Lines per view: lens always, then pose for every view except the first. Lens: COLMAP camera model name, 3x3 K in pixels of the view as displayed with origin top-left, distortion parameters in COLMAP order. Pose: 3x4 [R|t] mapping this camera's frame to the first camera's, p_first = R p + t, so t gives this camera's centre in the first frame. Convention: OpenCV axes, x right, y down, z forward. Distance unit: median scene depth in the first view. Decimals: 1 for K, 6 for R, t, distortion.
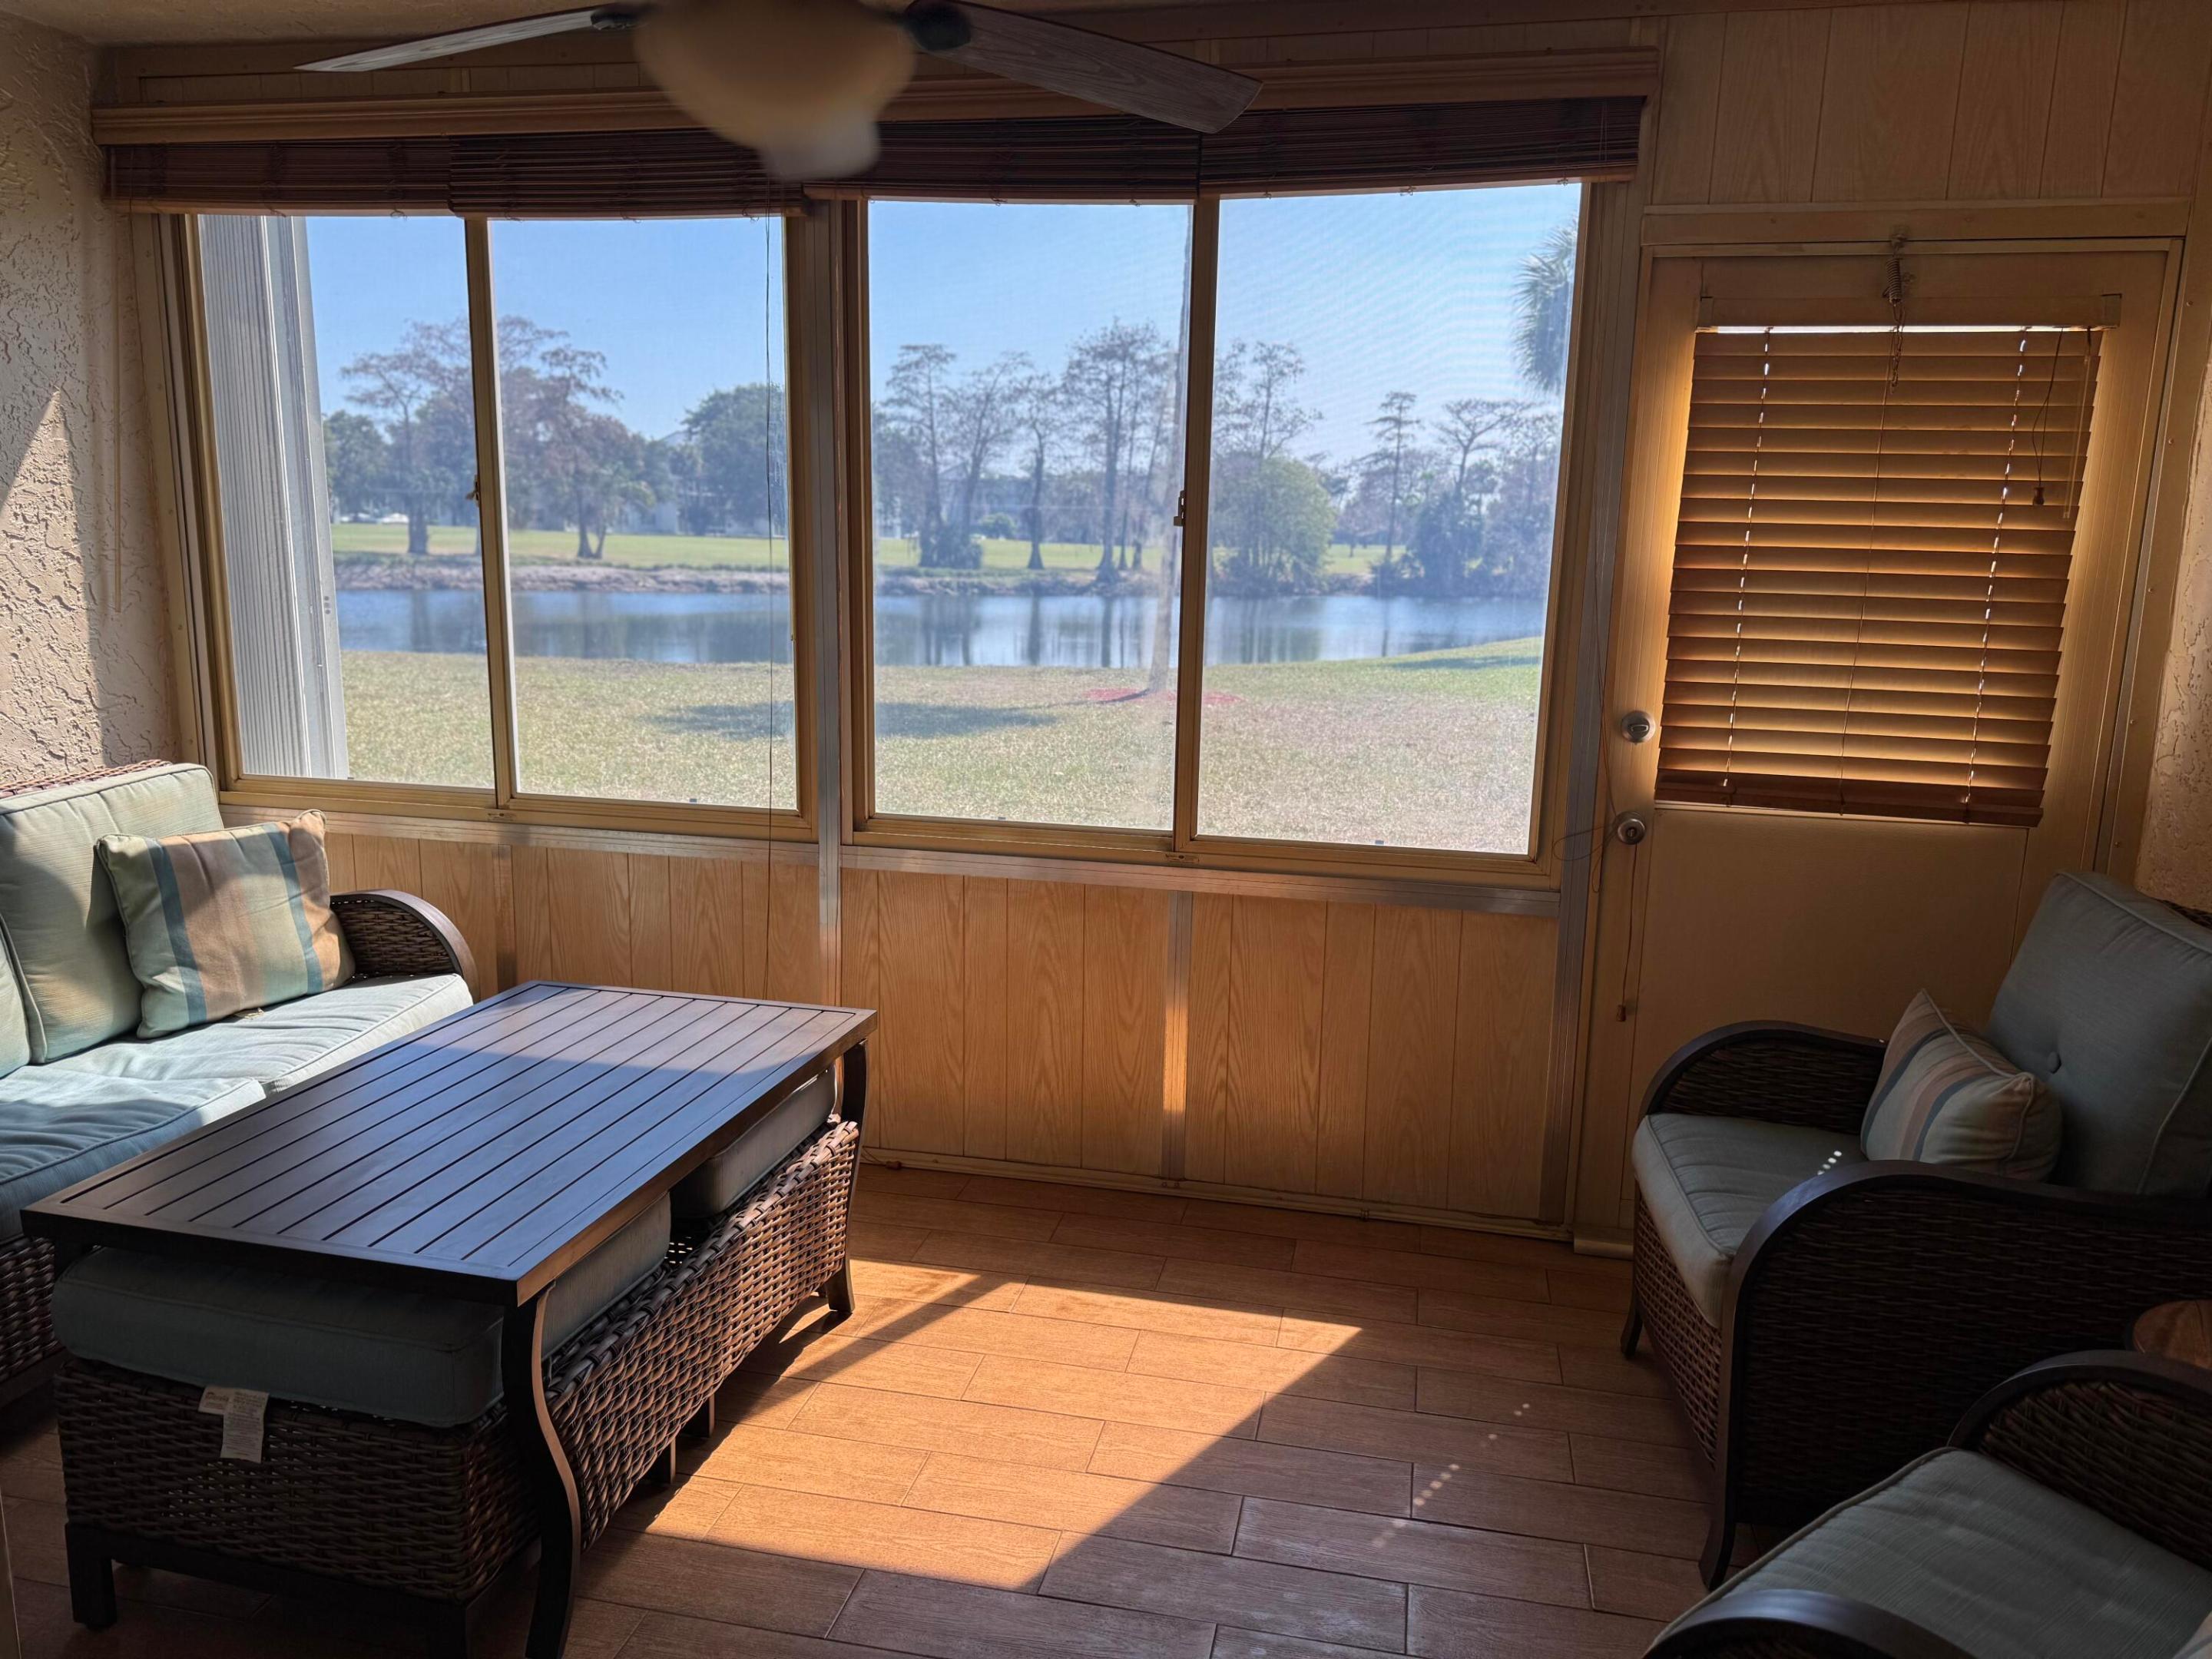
lens RADIAL K [[1529.4, 0, 1110.9], [0, 1529.4, 836.7], [0, 0, 1]] dist [-0.008174, 0.007566]
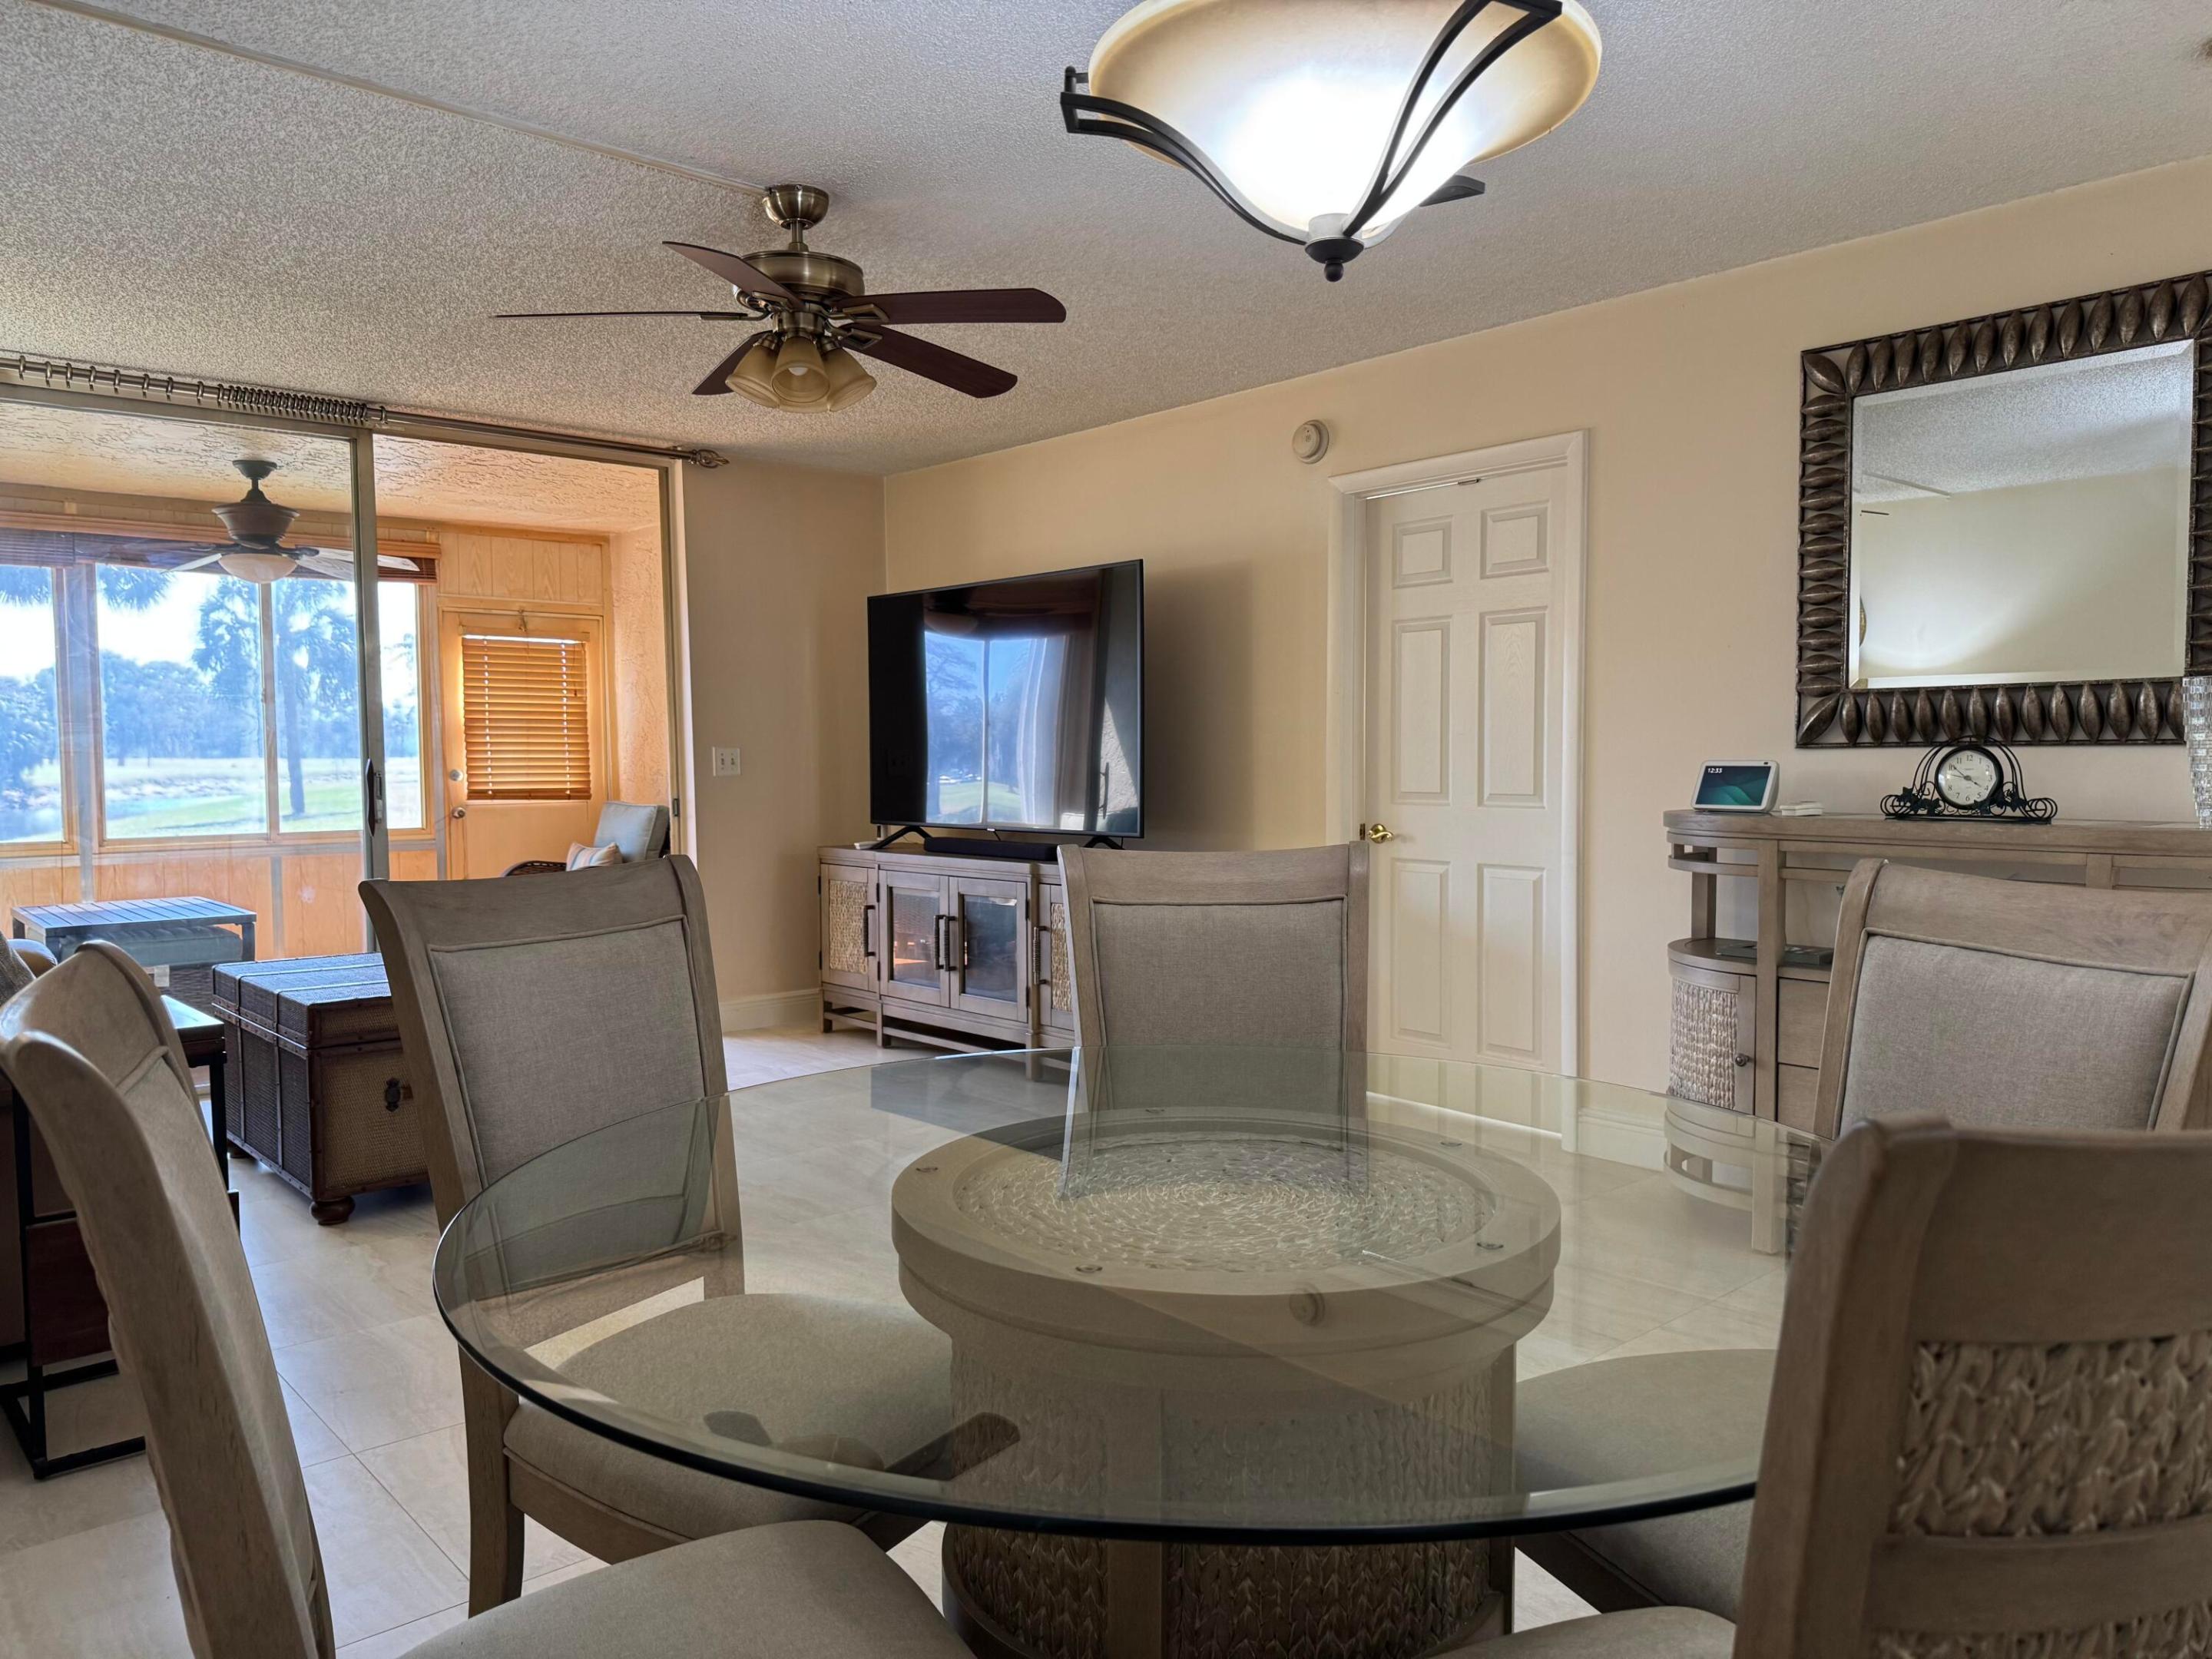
lens RADIAL K [[1529.4, 0, 1107.8], [0, 1529.4, 836.7], [0, 0, 1]] dist [-0.008174, 0.007566]
pose [[0.579174, -0.071549, 0.812058, -1.254589], [0.170045, 0.984832, -0.034508, 0.341825], [-0.797272, 0.158073, 0.582555, -1.562813]]
